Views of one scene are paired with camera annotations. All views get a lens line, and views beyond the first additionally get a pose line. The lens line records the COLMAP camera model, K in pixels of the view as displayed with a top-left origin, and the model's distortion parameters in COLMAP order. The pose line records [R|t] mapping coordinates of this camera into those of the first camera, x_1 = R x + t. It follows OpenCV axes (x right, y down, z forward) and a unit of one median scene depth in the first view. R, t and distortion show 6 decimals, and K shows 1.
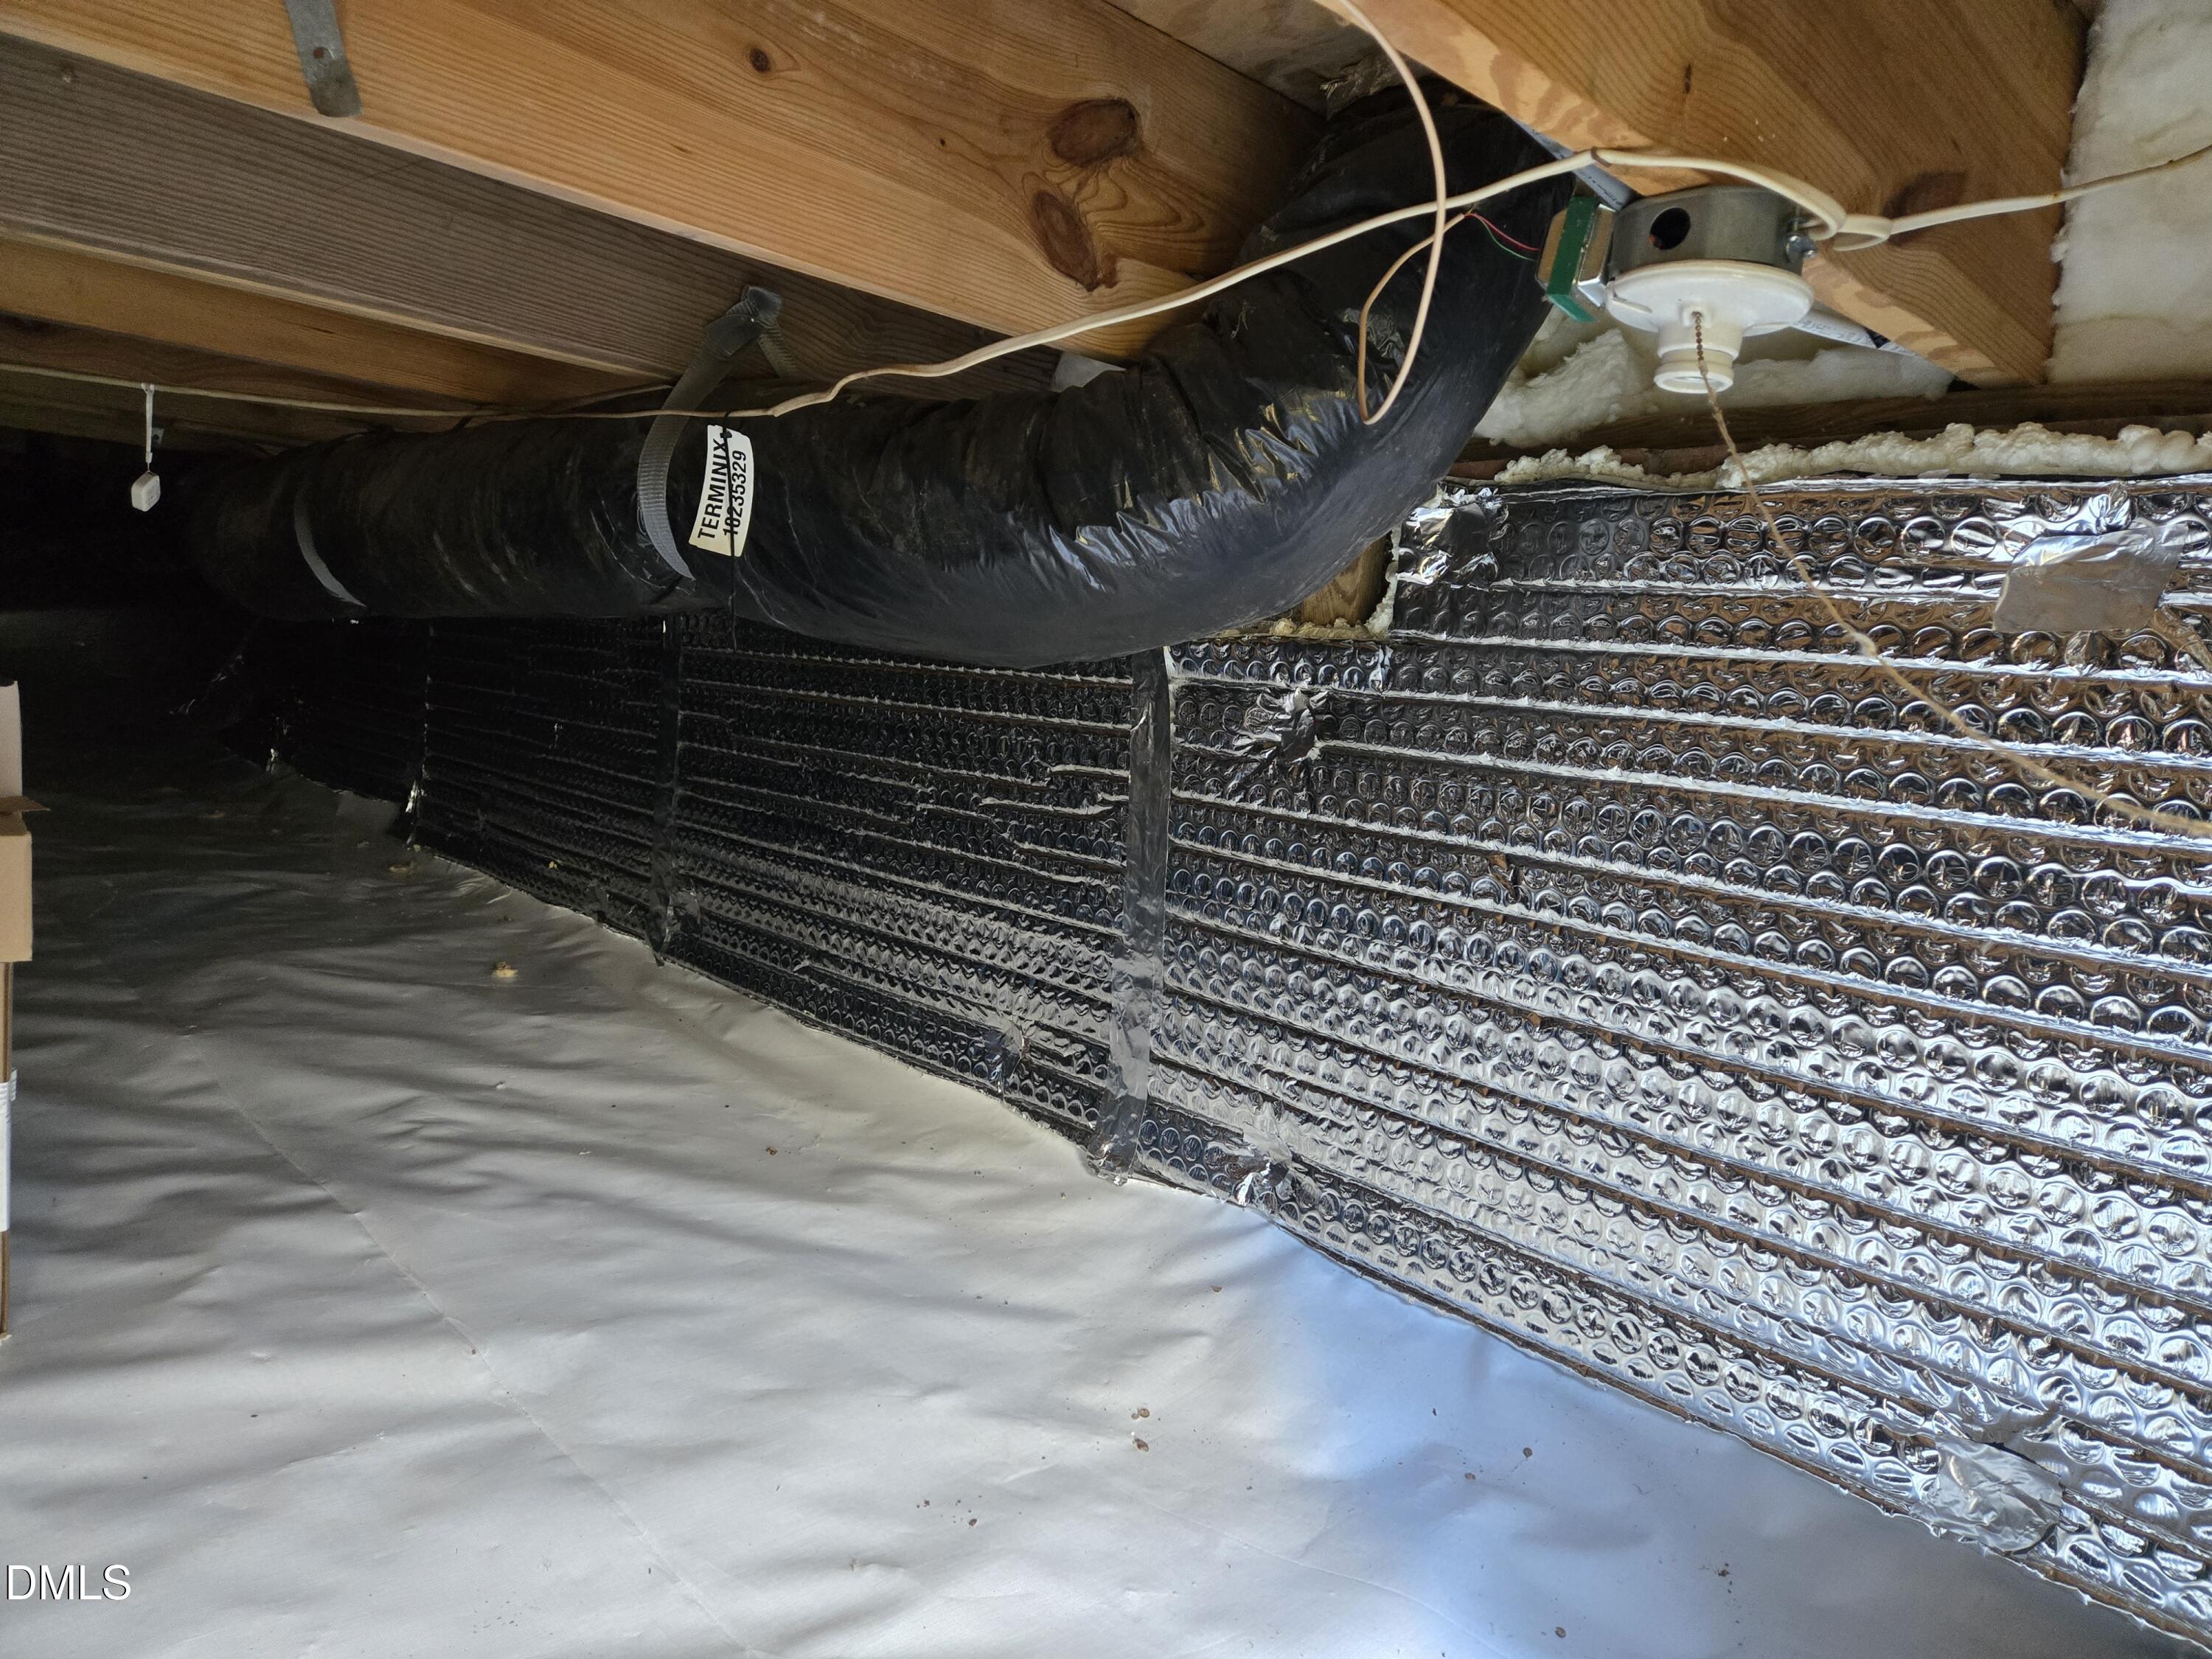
lens RADIAL K [[1470.8, 0, 1108.3], [0, 1470.8, 817.8], [0, 0, 1]] dist [0.078473, -0.068496]
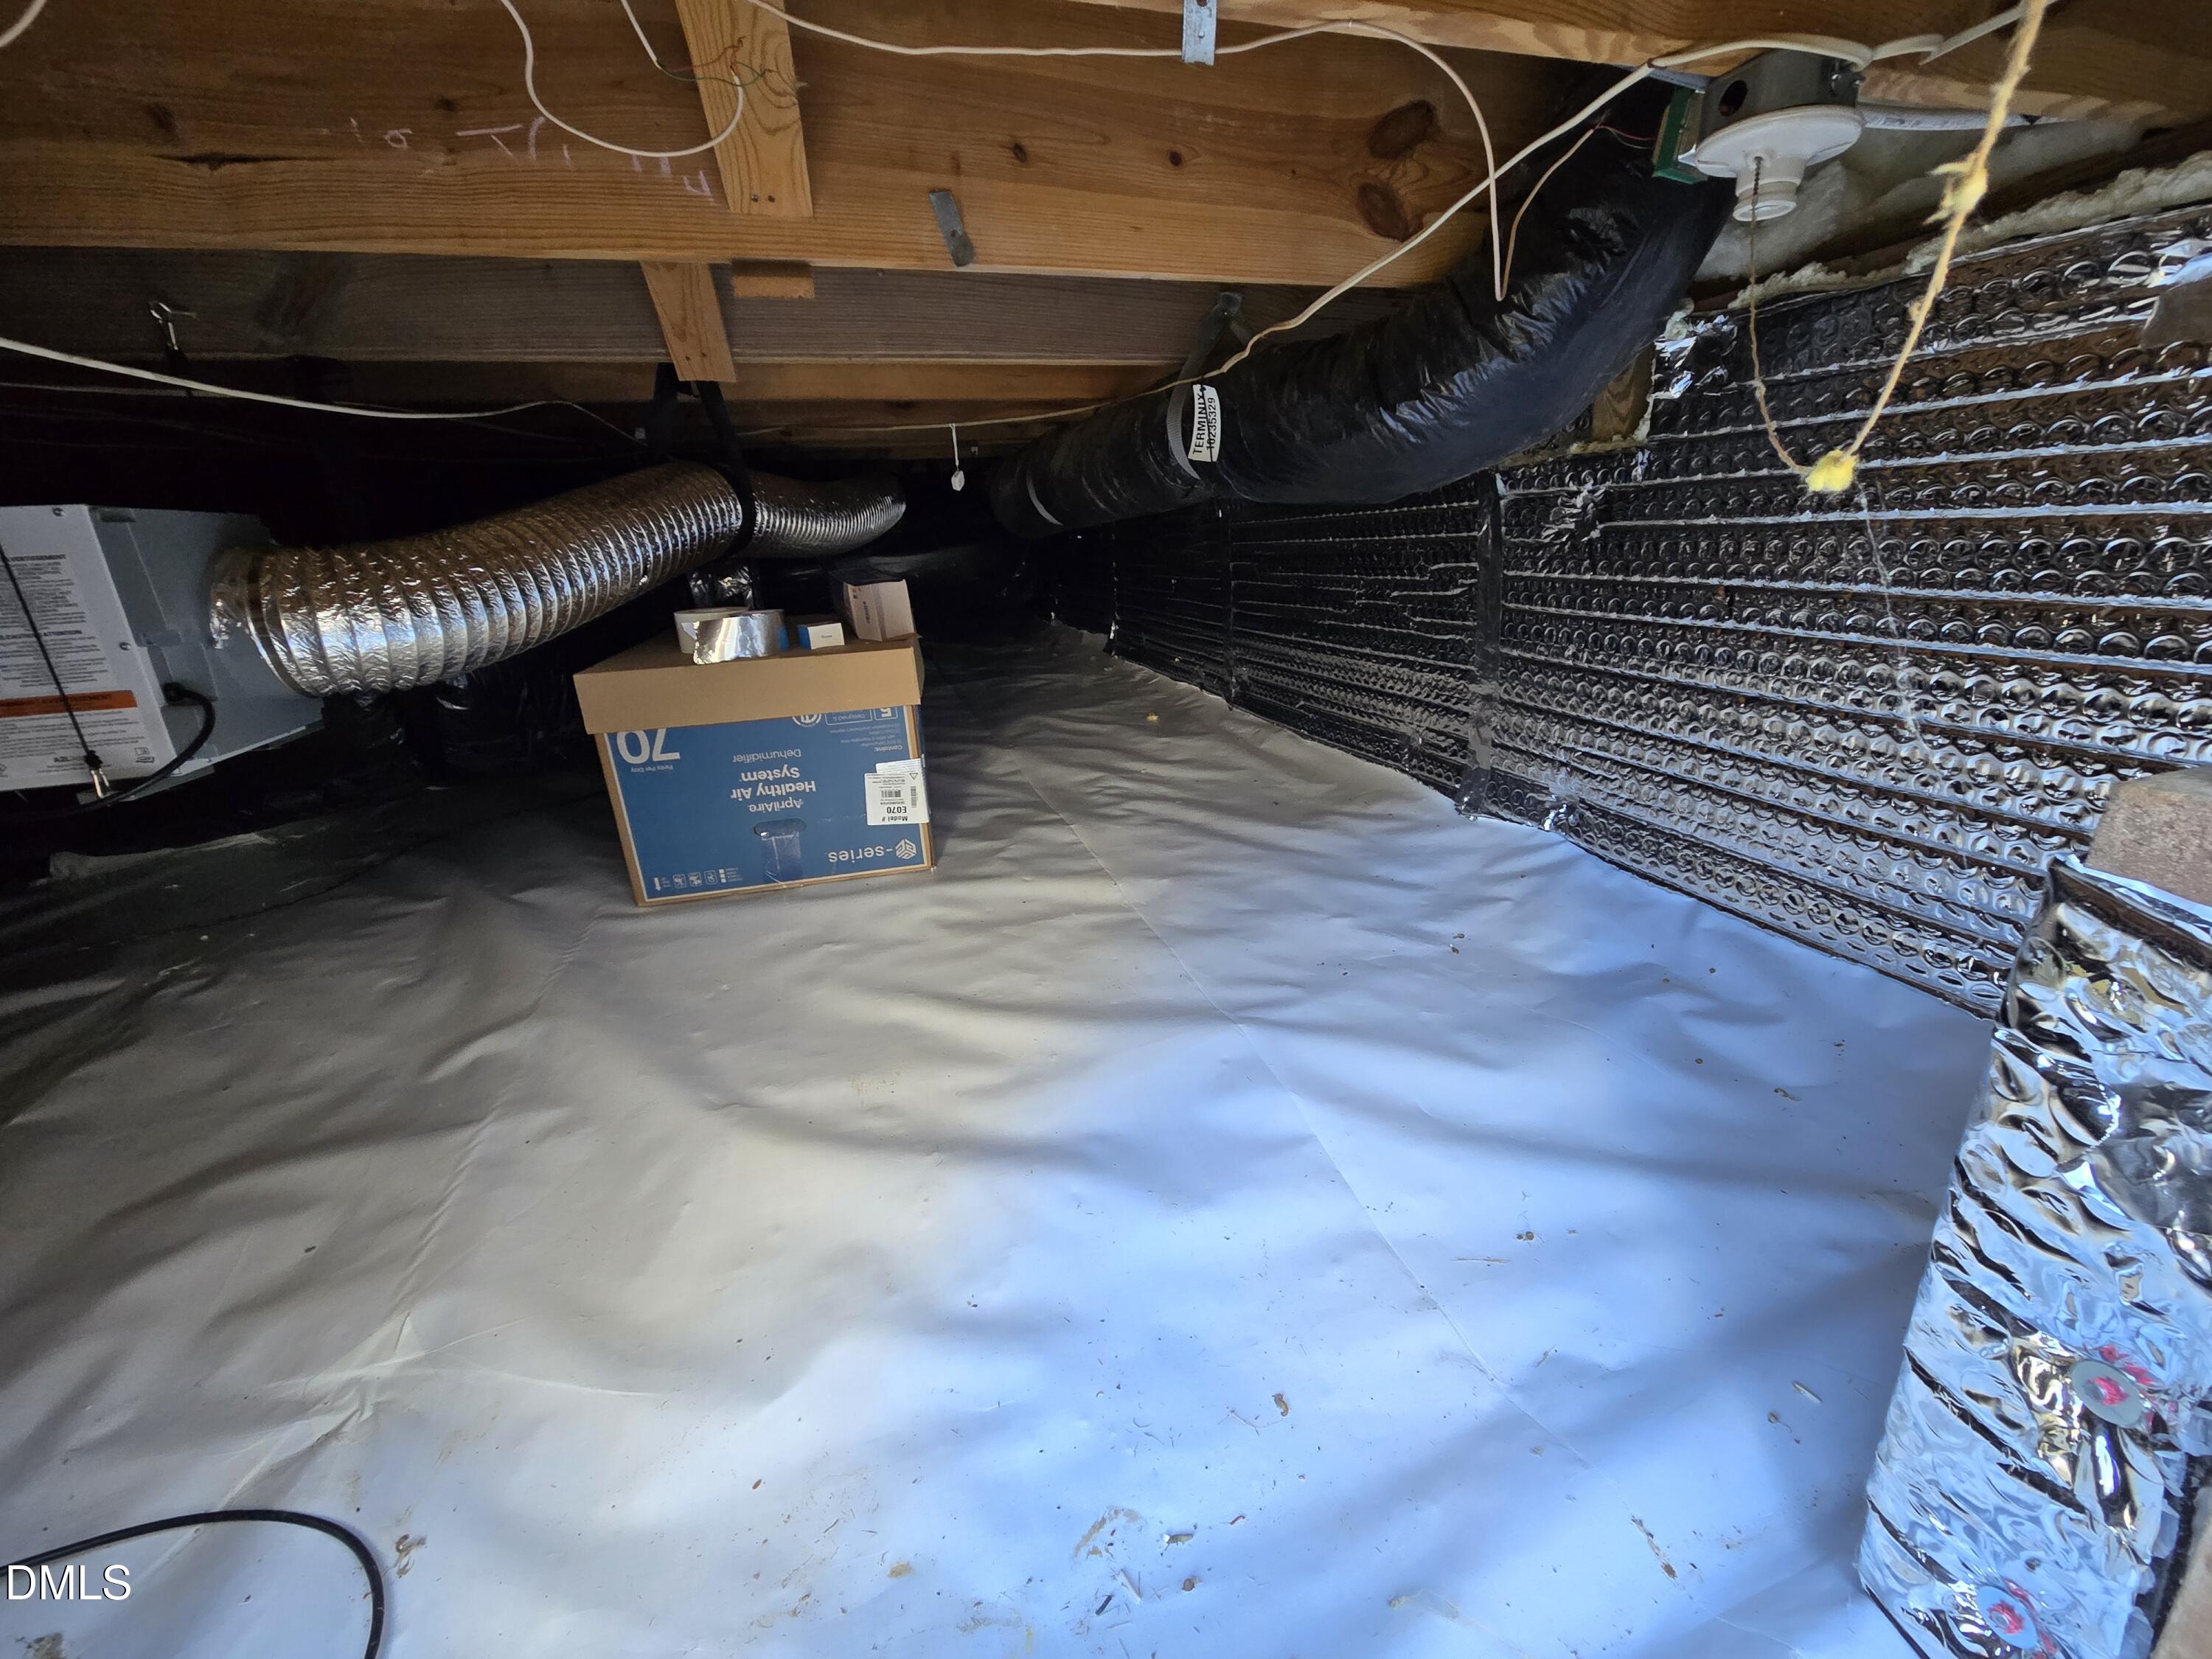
lens RADIAL K [[901.4, 0, 1127.0], [0, 901.4, 817.6], [0, 0, 1]] dist [0.001157, 0.000686]
pose [[0.895028, 0.004547, -0.445987, 0.140201], [0.084593, 0.980067, 0.179758, 0.038327], [0.437914, -0.198616, 0.876802, -0.071985]]
